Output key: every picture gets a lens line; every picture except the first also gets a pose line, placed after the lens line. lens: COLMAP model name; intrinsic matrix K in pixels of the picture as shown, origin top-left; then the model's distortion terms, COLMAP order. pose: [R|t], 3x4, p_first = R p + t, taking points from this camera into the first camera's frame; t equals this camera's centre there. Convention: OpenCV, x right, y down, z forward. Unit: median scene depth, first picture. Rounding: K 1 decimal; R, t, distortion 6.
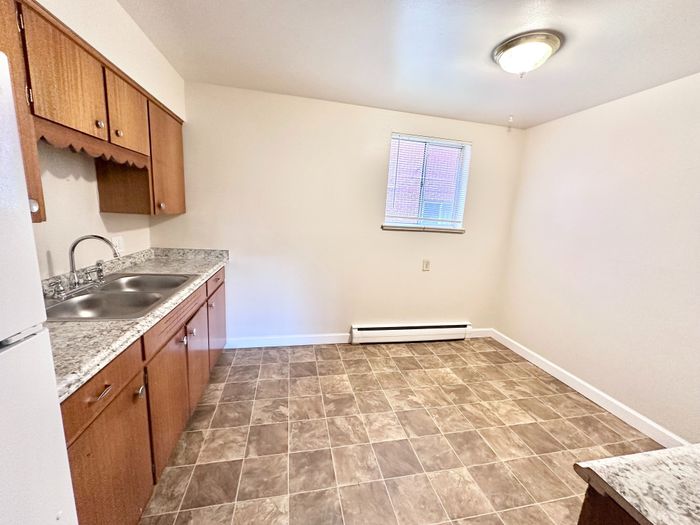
lens RADIAL K [[278.6, 0, 349.7], [0, 278.6, 261.9], [0, 0, 1]] dist [-0.002543, 0.000194]
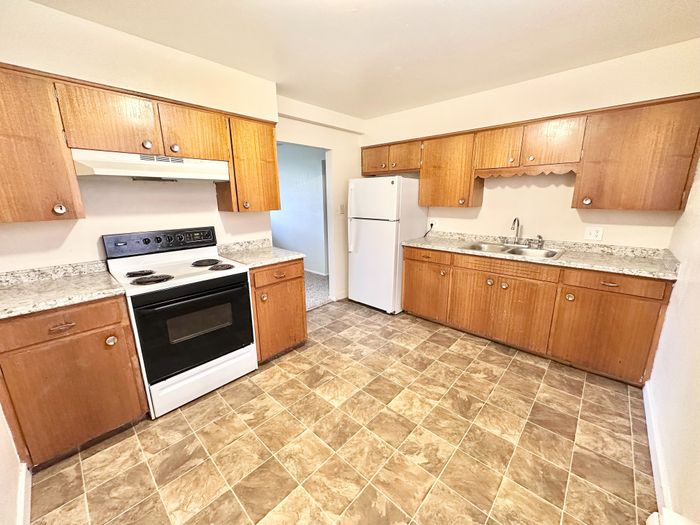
lens RADIAL K [[278.6, 0, 350.1], [0, 278.6, 261.5], [0, 0, 1]] dist [-0.002543, 0.000194]
pose [[-0.817508, 0.079168, -0.570450, 0.784645], [-0.141133, 0.932766, 0.331707, -0.199890], [0.558356, 0.351682, -0.751371, 1.340621]]
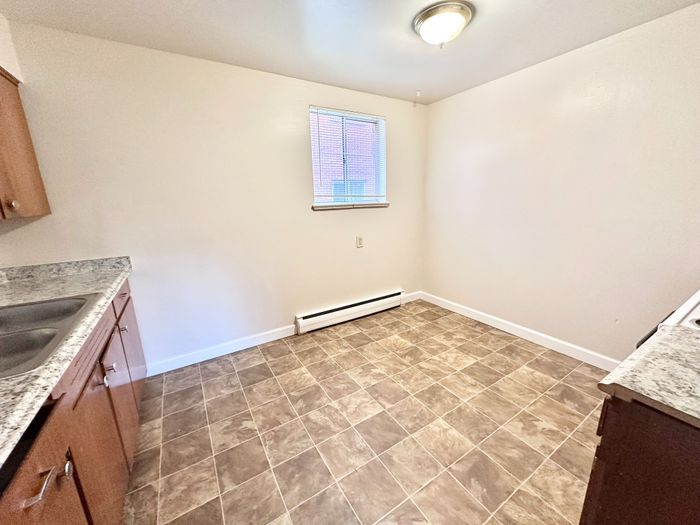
lens RADIAL K [[278.6, 0, 349.6], [0, 278.6, 261.7], [0, 0, 1]] dist [-0.002543, 0.000194]
pose [[0.937537, -0.157414, 0.310235, -0.125084], [0.140174, 0.987109, 0.077251, 0.000197], [-0.318396, -0.028939, 0.947516, 0.075815]]
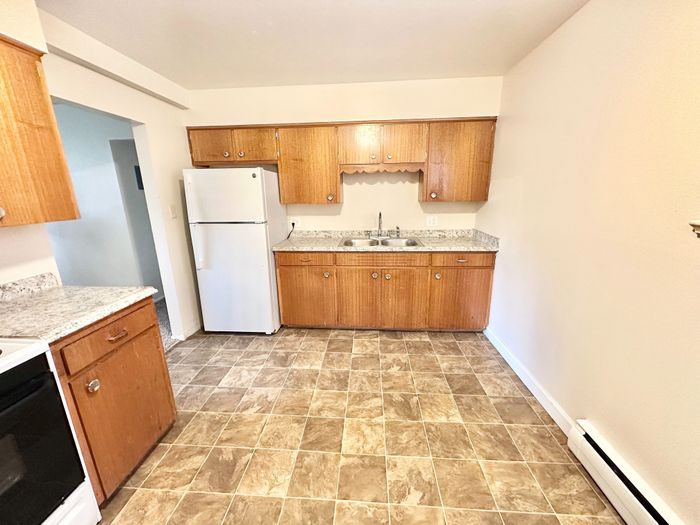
lens RADIAL K [[278.6, 0, 350.2], [0, 278.6, 261.1], [0, 0, 1]] dist [-0.002543, 0.000194]
pose [[-0.274356, 0.180636, -0.944510, 0.798419], [-0.172119, 0.957113, 0.233043, -0.130270], [0.946099, 0.226505, -0.231499, 0.951690]]
